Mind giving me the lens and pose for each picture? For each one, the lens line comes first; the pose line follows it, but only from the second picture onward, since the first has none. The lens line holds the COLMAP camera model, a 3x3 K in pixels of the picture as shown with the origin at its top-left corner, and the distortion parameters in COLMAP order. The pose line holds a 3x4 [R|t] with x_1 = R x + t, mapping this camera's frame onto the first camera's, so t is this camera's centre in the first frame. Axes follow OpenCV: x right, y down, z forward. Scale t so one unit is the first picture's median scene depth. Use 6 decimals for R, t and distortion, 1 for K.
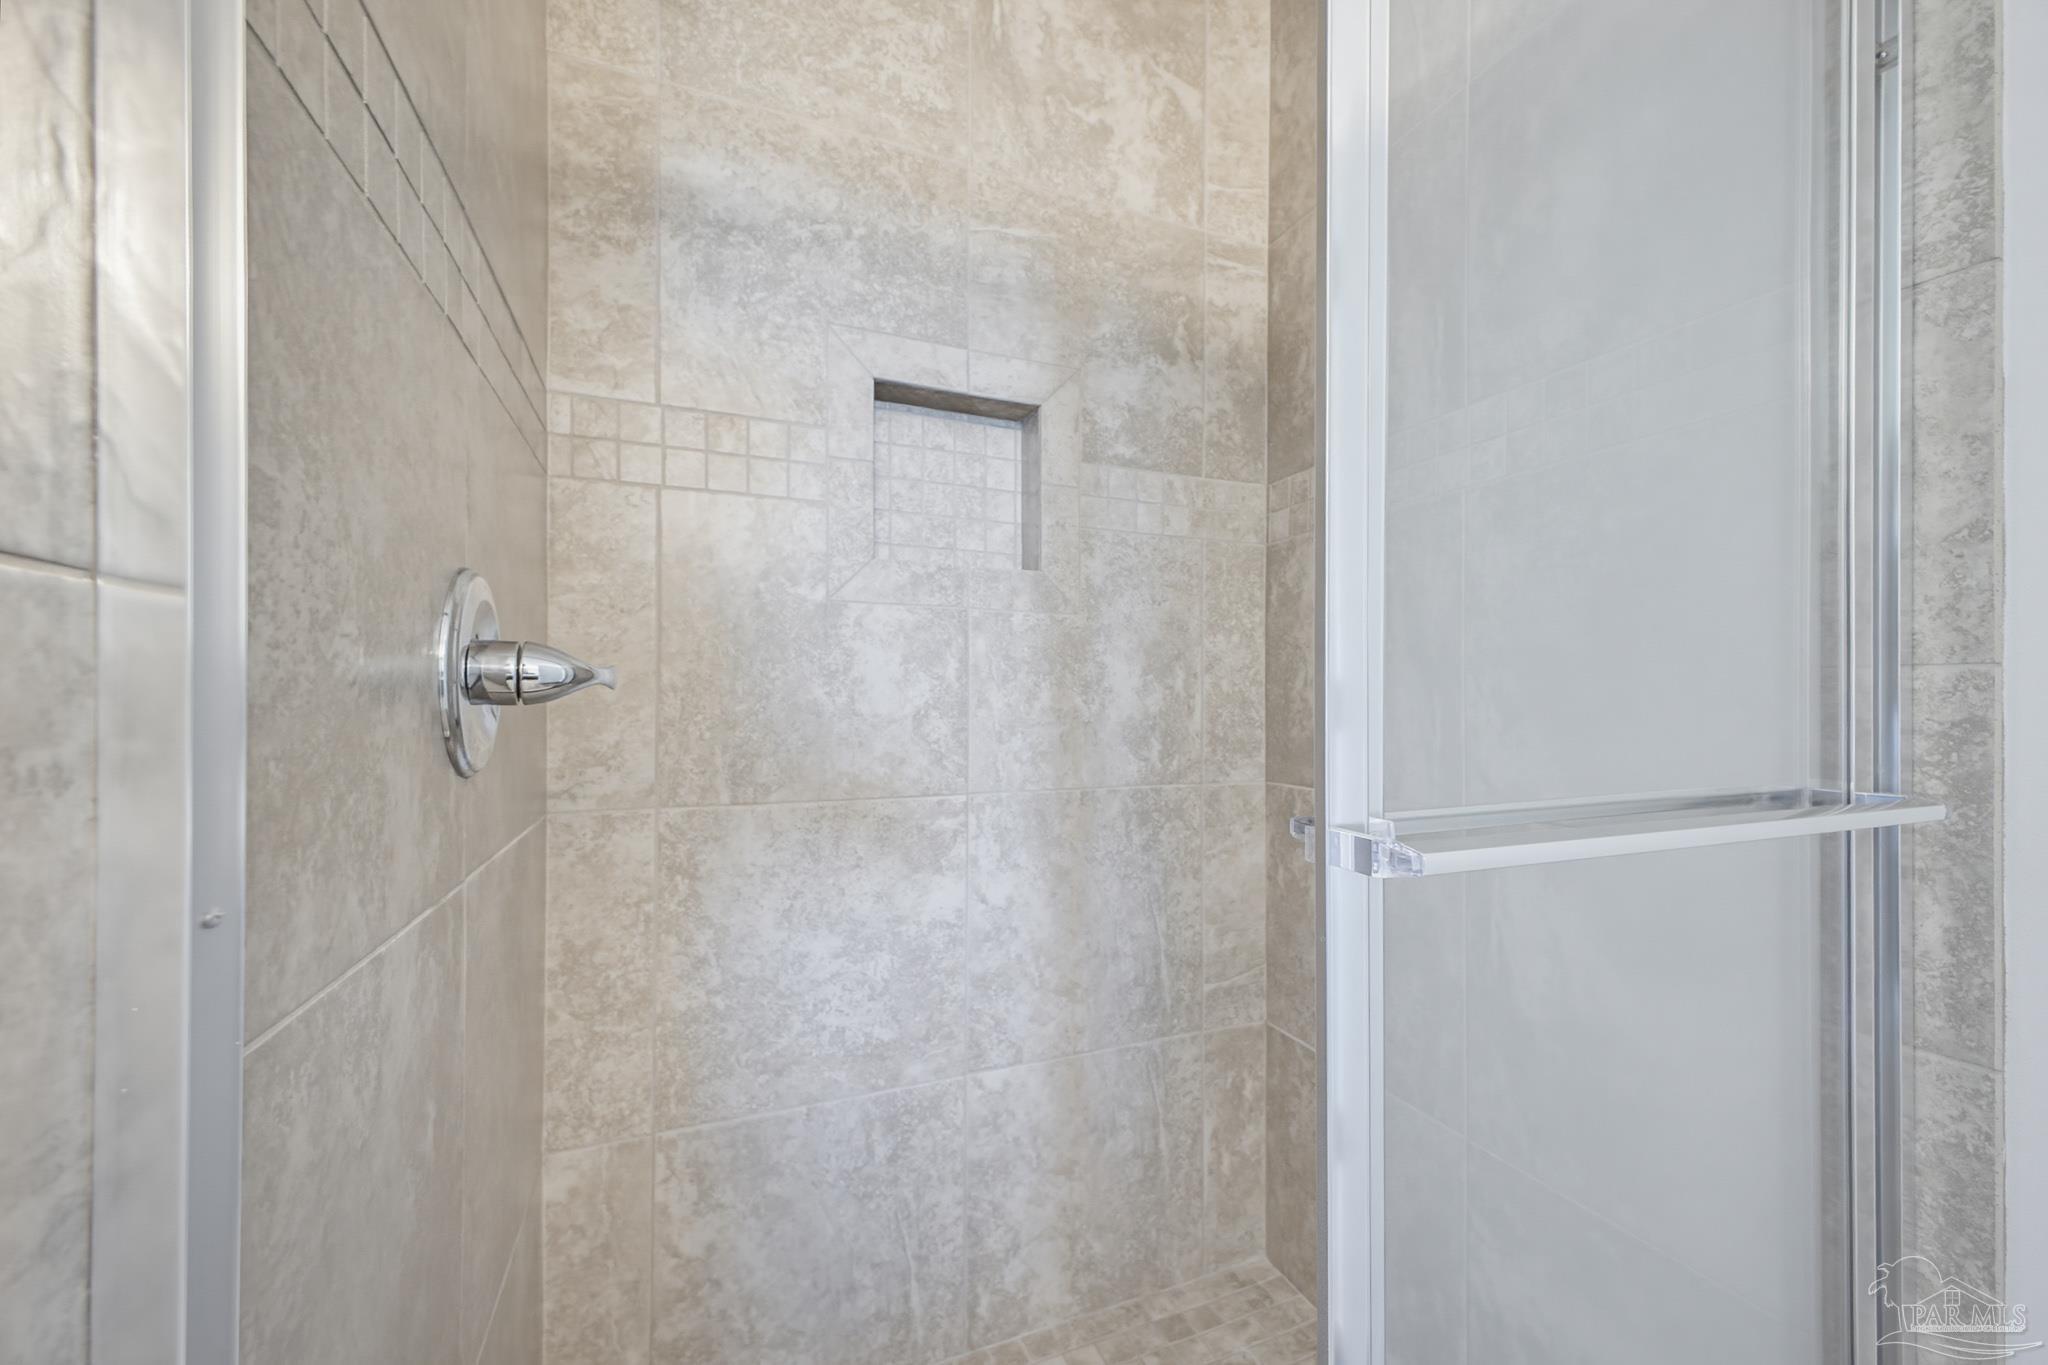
lens RADIAL K [[806.9, 0, 1026.8], [0, 806.9, 700.5], [0, 0, 1]] dist [0.016926, -0.003057]
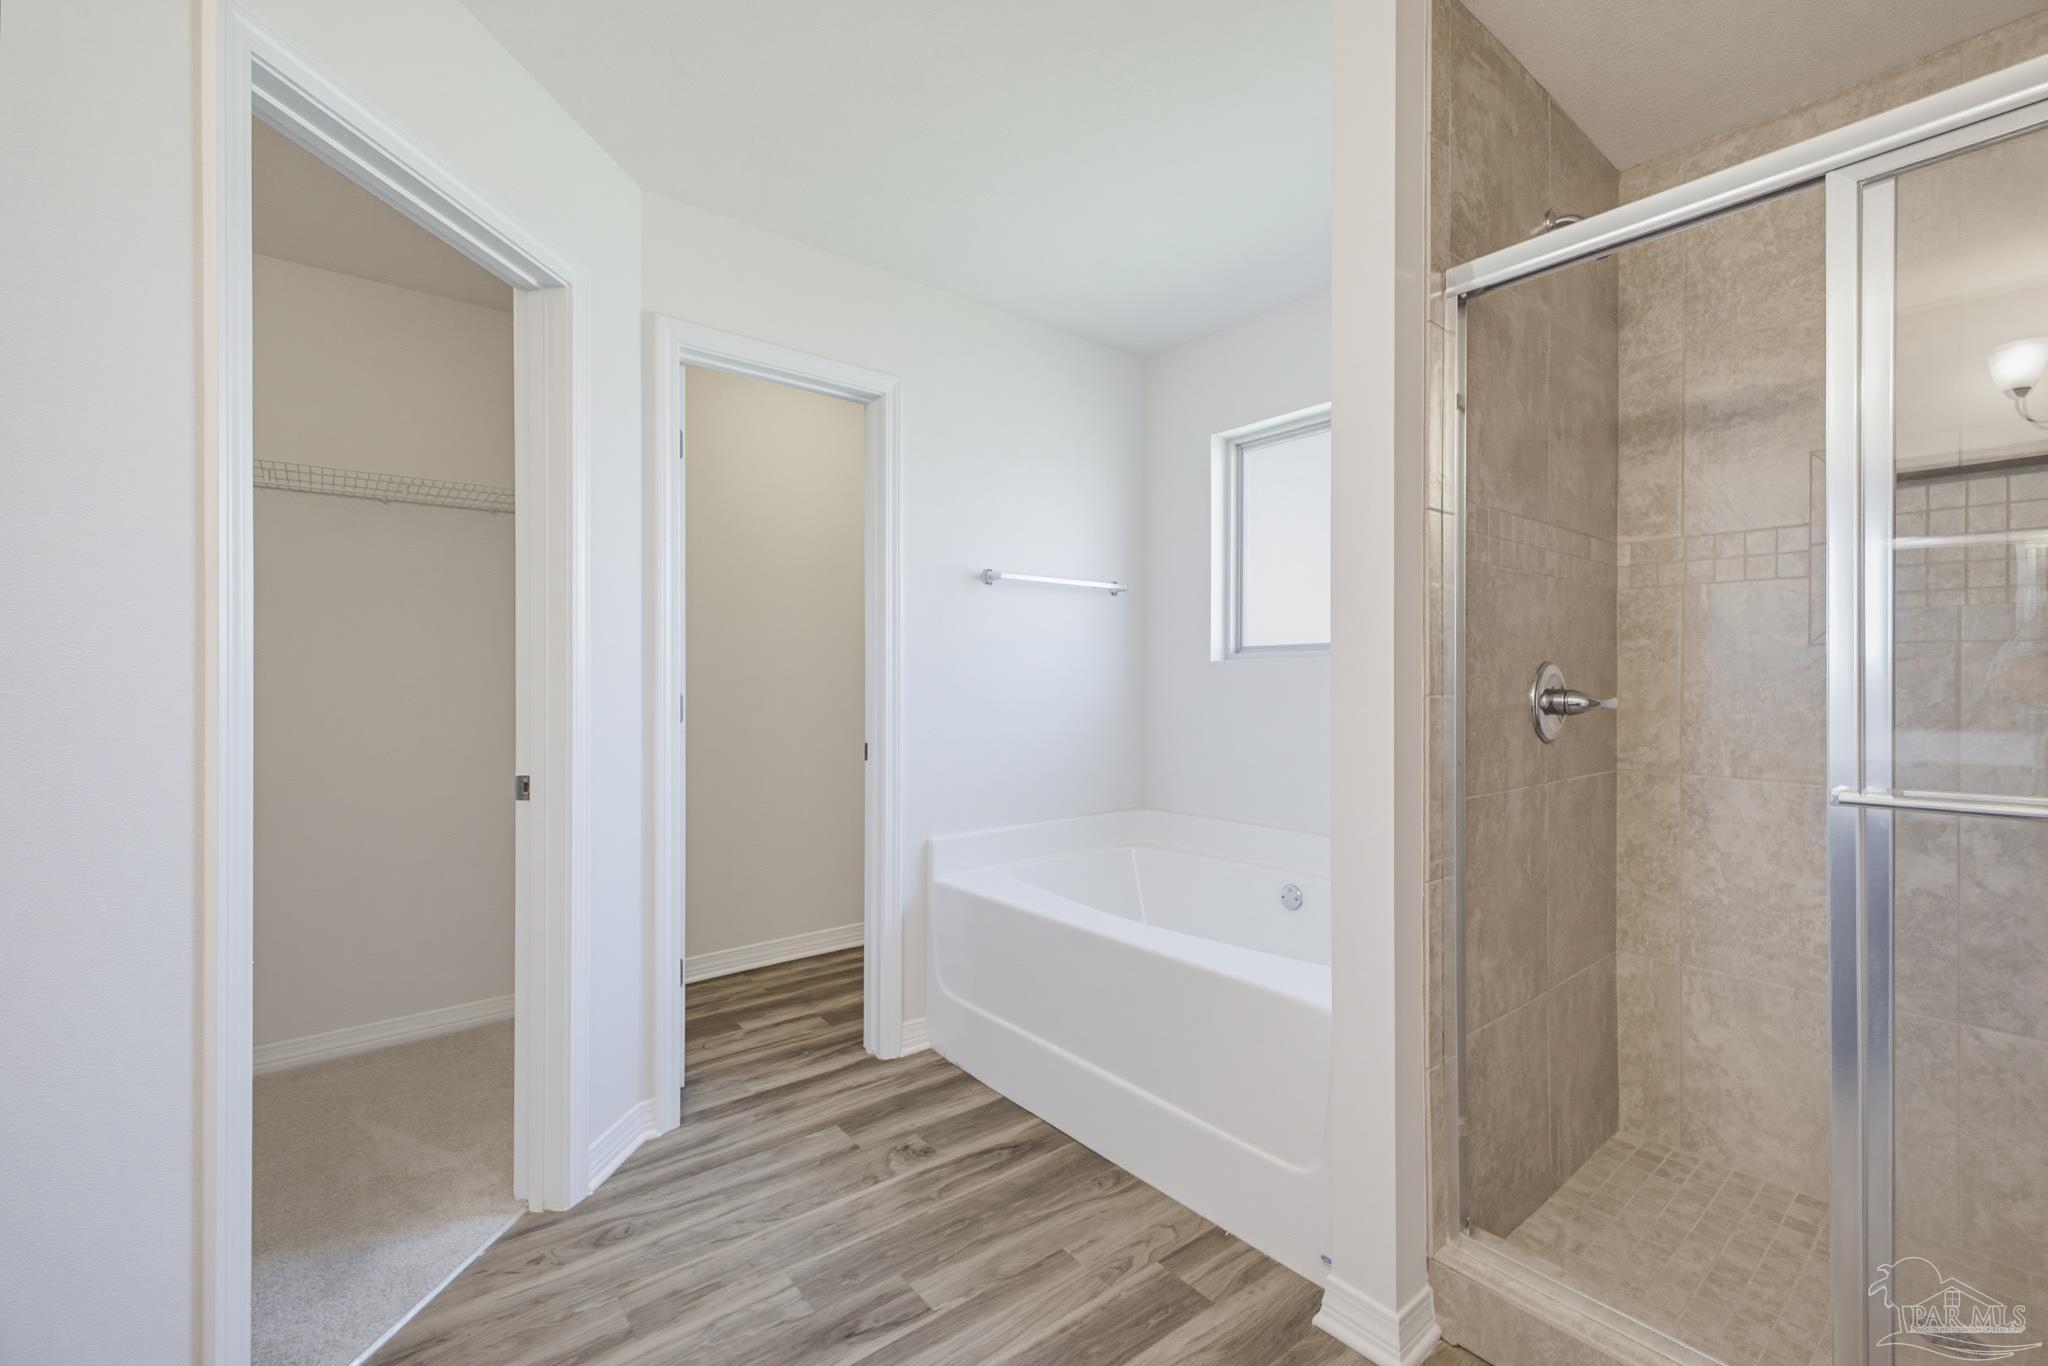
lens RADIAL K [[871.1, 0, 1028.4], [0, 871.1, 673.9], [0, 0, 1]] dist [0.003951, 0.000343]
pose [[0.269121, -0.004124, -0.963098, 0.946317], [-0.000269, 0.999990, -0.004357, -0.069146], [0.963106, 0.001432, 0.269117, -0.821353]]
